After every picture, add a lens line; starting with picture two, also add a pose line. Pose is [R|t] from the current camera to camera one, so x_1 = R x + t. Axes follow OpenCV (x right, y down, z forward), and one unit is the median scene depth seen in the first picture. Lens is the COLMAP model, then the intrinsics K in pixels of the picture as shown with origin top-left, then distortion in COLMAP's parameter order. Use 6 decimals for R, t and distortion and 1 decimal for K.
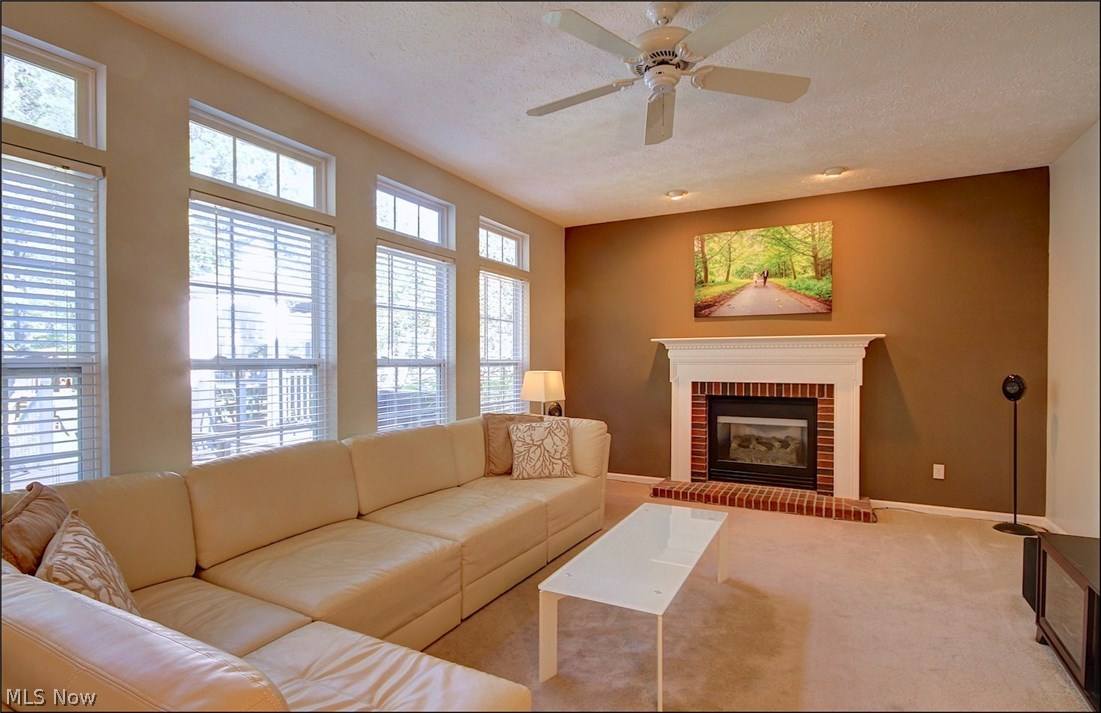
lens RADIAL K [[528.0, 0, 558.6], [0, 528.0, 367.3], [0, 0, 1]] dist [0.001707, -0.000633]
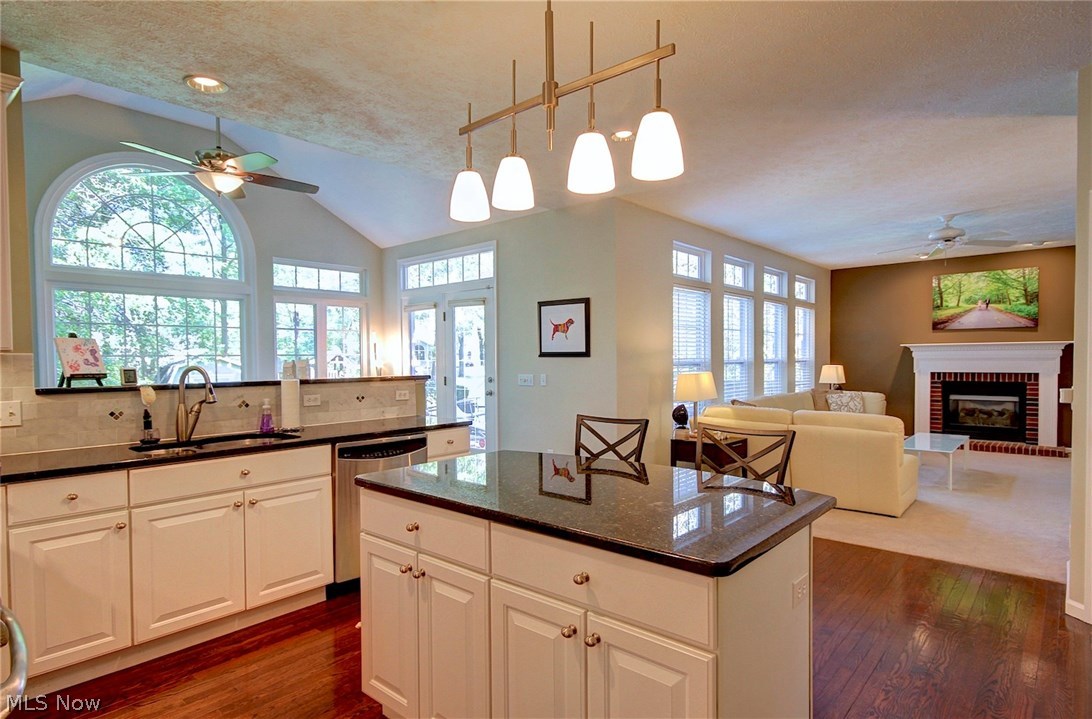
lens RADIAL K [[561.2, 0, 559.8], [0, 561.2, 371.6], [0, 0, 1]] dist [0.001654, -0.001101]
pose [[0.968220, 0.000363, -0.250098, -0.434824], [0.002773, 0.999922, 0.012188, 0.003359], [0.250083, -0.012494, 0.968144, -0.961670]]
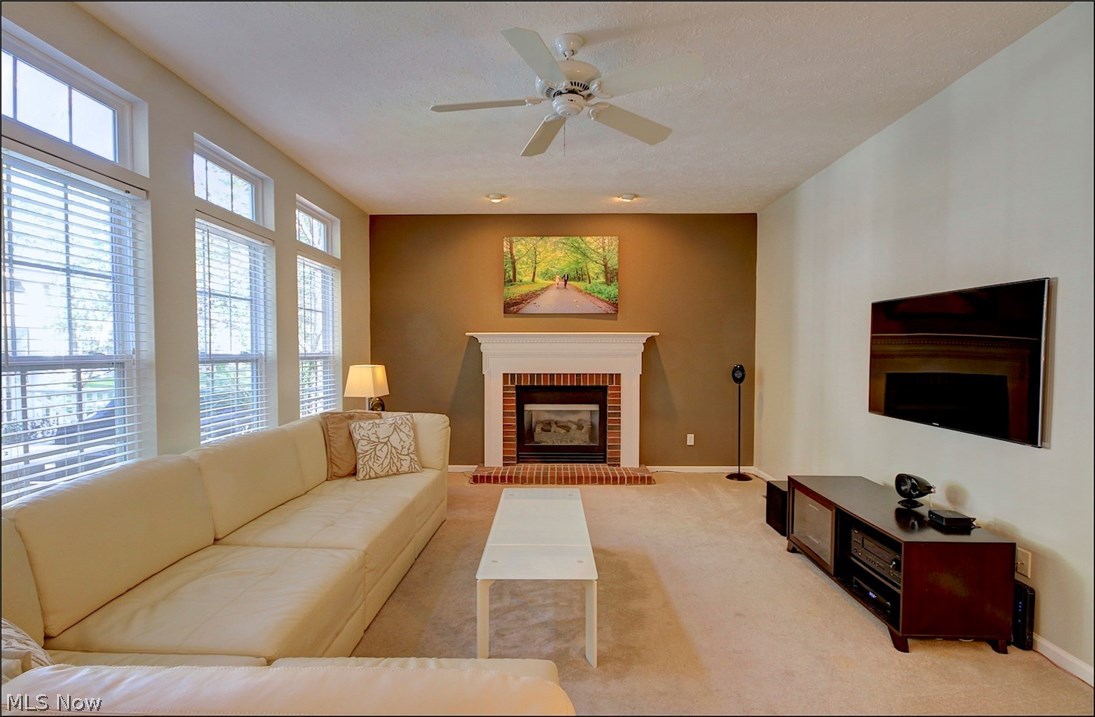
lens RADIAL K [[525.1, 0, 535.9], [0, 525.1, 366.1], [0, 0, 1]] dist [0.001707, -0.000633]
pose [[0.897878, -0.012063, 0.440080, -0.179478], [0.004219, 0.999814, 0.018799, -0.008087], [-0.440225, -0.015023, 0.897762, 0.013166]]
